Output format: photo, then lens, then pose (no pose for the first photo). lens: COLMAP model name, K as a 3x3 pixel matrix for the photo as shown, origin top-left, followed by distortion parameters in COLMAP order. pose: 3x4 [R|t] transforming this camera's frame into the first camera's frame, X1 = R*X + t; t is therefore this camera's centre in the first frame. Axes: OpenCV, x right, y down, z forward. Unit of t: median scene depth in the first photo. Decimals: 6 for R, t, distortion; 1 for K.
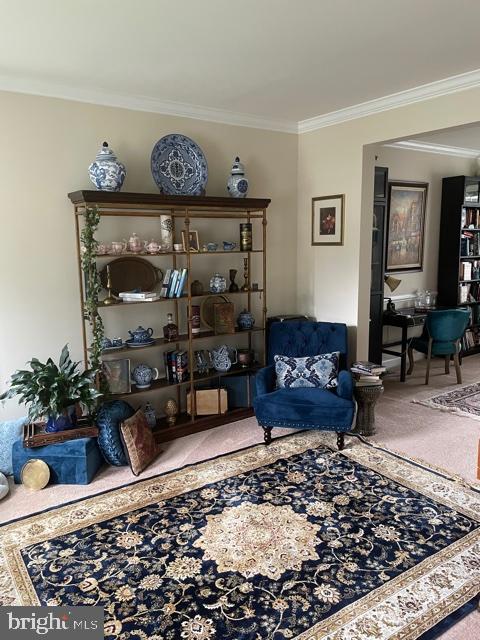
lens RADIAL K [[488.5, 0, 239.4], [0, 488.5, 319.8], [0, 0, 1]] dist [0.054011, -0.029825]
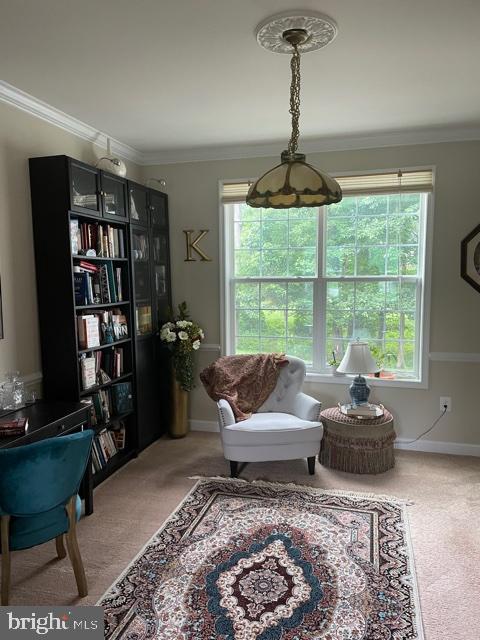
lens RADIAL K [[488.5, 0, 240.3], [0, 488.5, 321.7], [0, 0, 1]] dist [0.054011, -0.029825]
pose [[0.781277, -0.051466, 0.622059, 0.245841], [0.093378, 0.995017, -0.034955, -0.073931], [-0.617160, 0.085396, 0.782190, 0.456562]]
